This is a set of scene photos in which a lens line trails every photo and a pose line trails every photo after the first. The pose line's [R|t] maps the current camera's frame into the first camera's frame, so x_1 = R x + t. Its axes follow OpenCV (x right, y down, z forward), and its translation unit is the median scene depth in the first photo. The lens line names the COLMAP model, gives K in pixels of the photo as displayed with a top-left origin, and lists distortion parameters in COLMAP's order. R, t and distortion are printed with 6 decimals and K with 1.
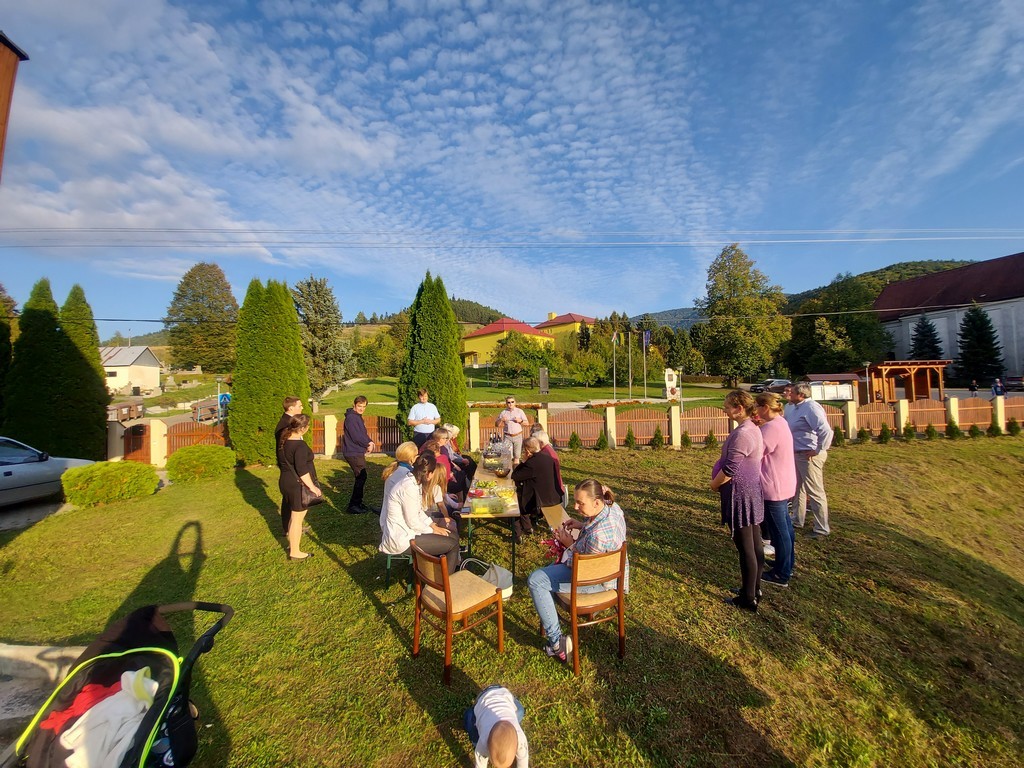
lens RADIAL K [[410.3, 0, 518.4], [0, 410.3, 377.3], [0, 0, 1]] dist [-0.014969, -0.000988]
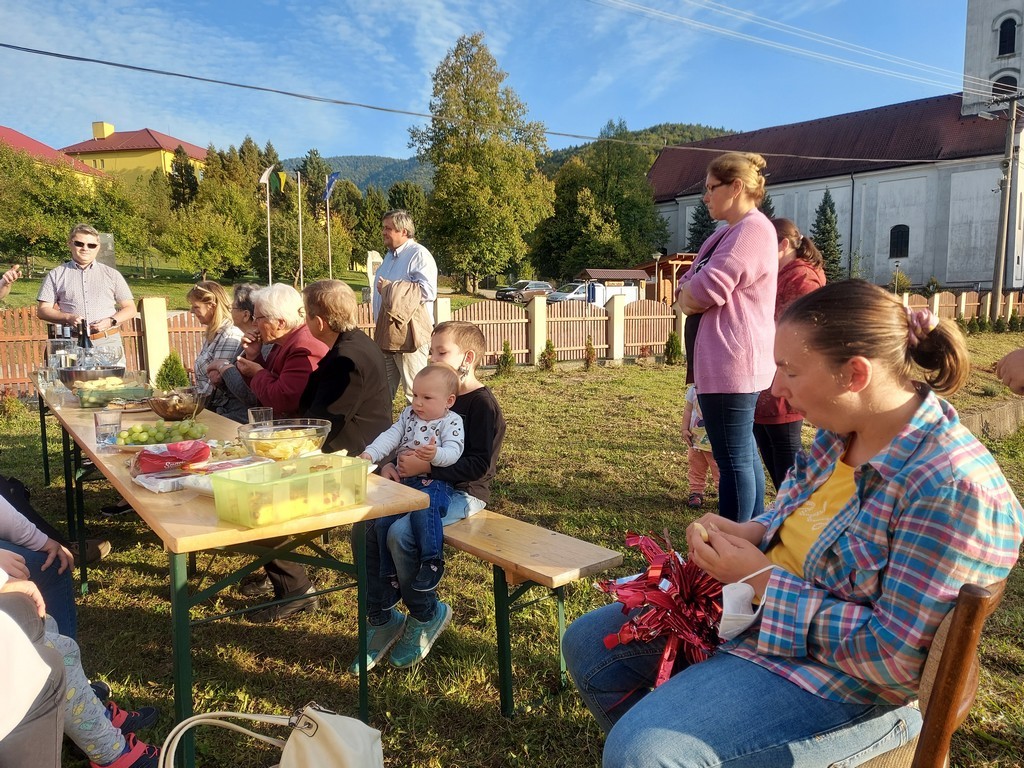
lens RADIAL K [[739.3, 0, 519.0], [0, 739.3, 389.8], [0, 0, 1]] dist [0.102070, -0.100465]
pose [[0.835253, -0.051618, 0.547437, -0.016687], [-0.028464, 0.990191, 0.136793, 0.017073], [-0.549128, -0.129839, 0.825591, 0.050211]]
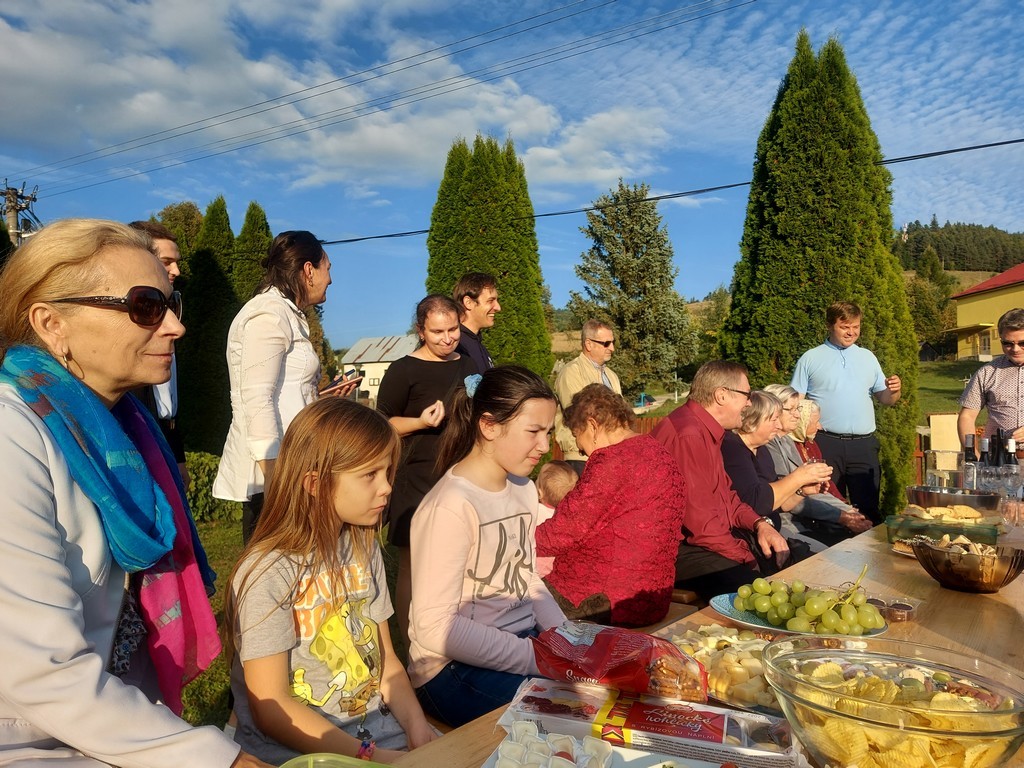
lens RADIAL K [[739.3, 0, 510.9], [0, 739.3, 386.8], [0, 0, 1]] dist [0.102070, -0.100465]
pose [[0.785625, 0.004756, -0.618684, 0.000487], [-0.008572, 0.999958, -0.003198, 0.020142], [0.618643, 0.007816, 0.785633, 0.079390]]
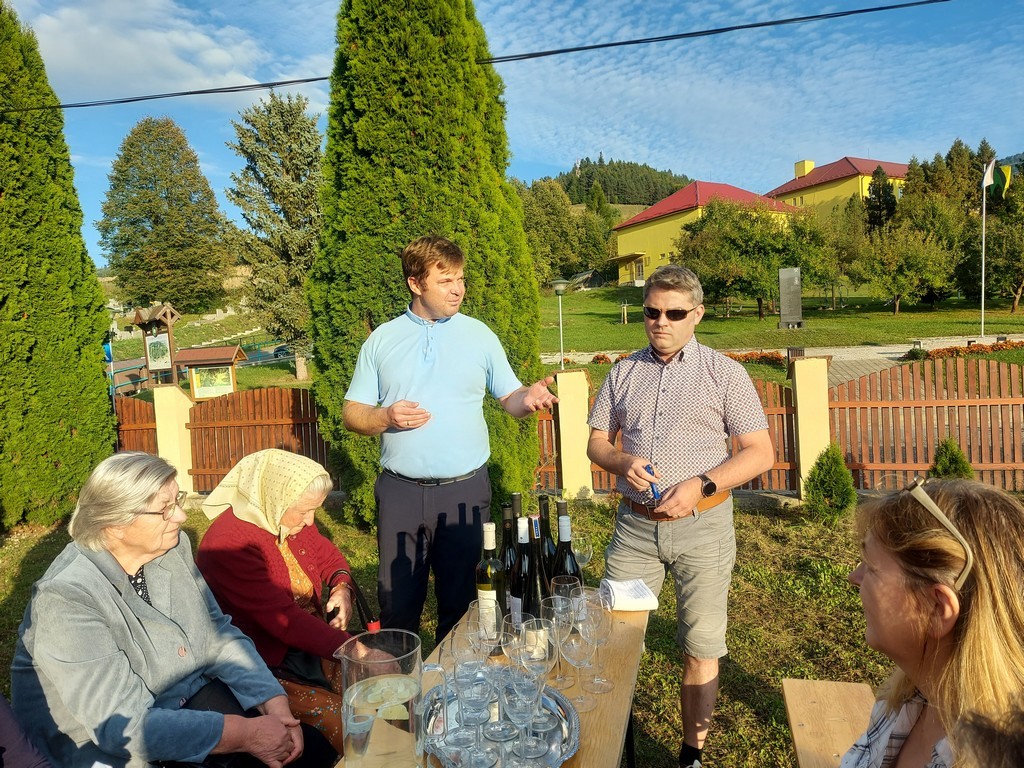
lens RADIAL K [[739.3, 0, 513.9], [0, 739.3, 383.2], [0, 0, 1]] dist [0.102070, -0.100465]
pose [[0.960115, -0.011449, -0.279370, 0.001945], [0.038232, 0.995152, 0.090610, 0.012496], [0.276978, -0.097677, 0.955899, 0.139031]]
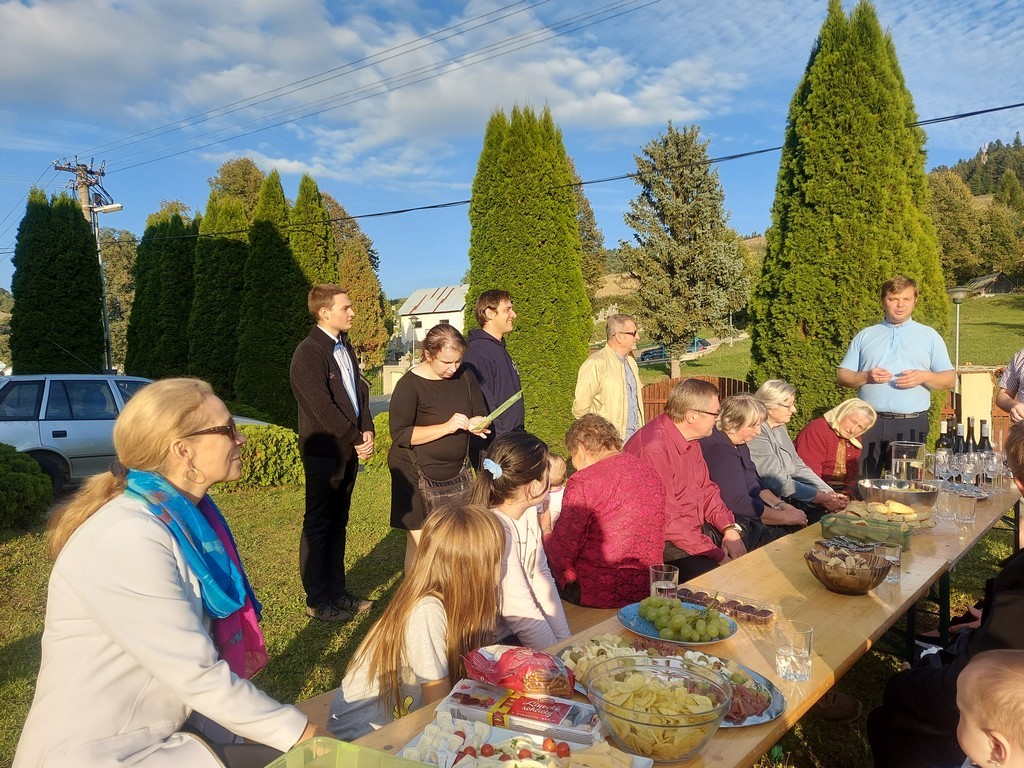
lens RADIAL K [[739.3, 0, 511.6], [0, 739.3, 384.6], [0, 0, 1]] dist [0.102070, -0.100465]
pose [[0.737172, 0.033532, -0.674873, 0.012095], [0.018420, 0.997399, 0.069678, 0.012553], [0.675455, -0.063795, 0.734637, 0.073458]]
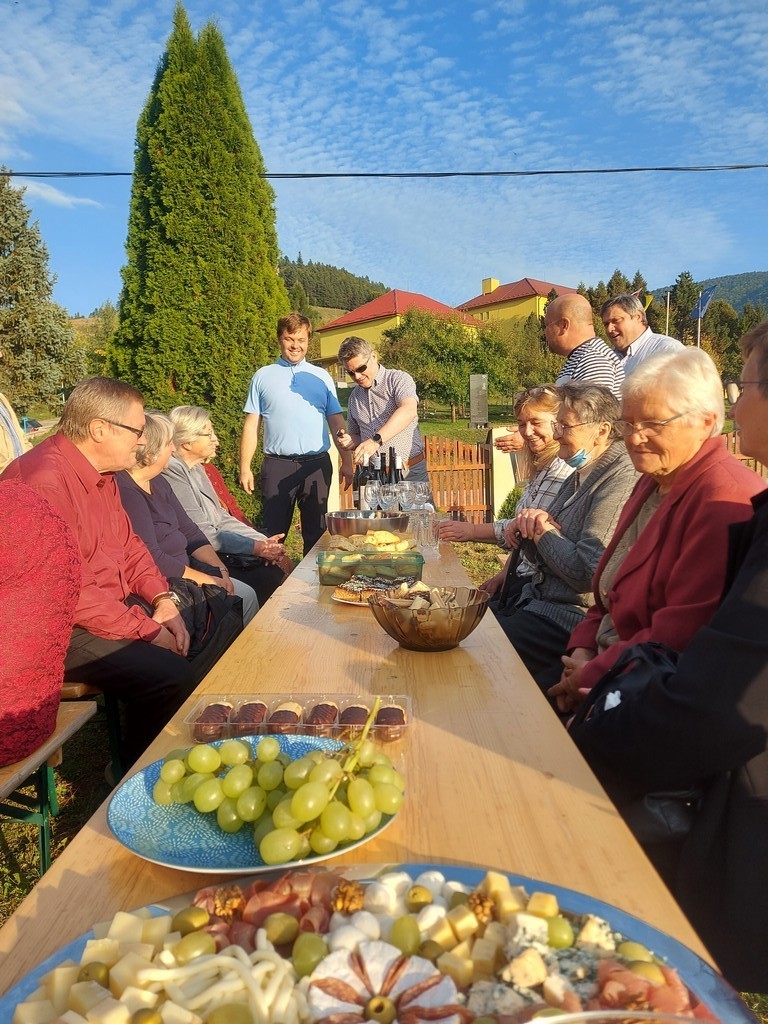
lens RADIAL K [[739.3, 0, 379.4], [0, 739.3, 510.1], [0, 0, 1]] dist [0.102070, -0.100465]
pose [[0.998436, 0.004047, -0.055762, -0.005494], [0.003090, 0.991857, 0.127316, 0.020415], [0.055823, -0.127289, 0.990293, 0.093950]]
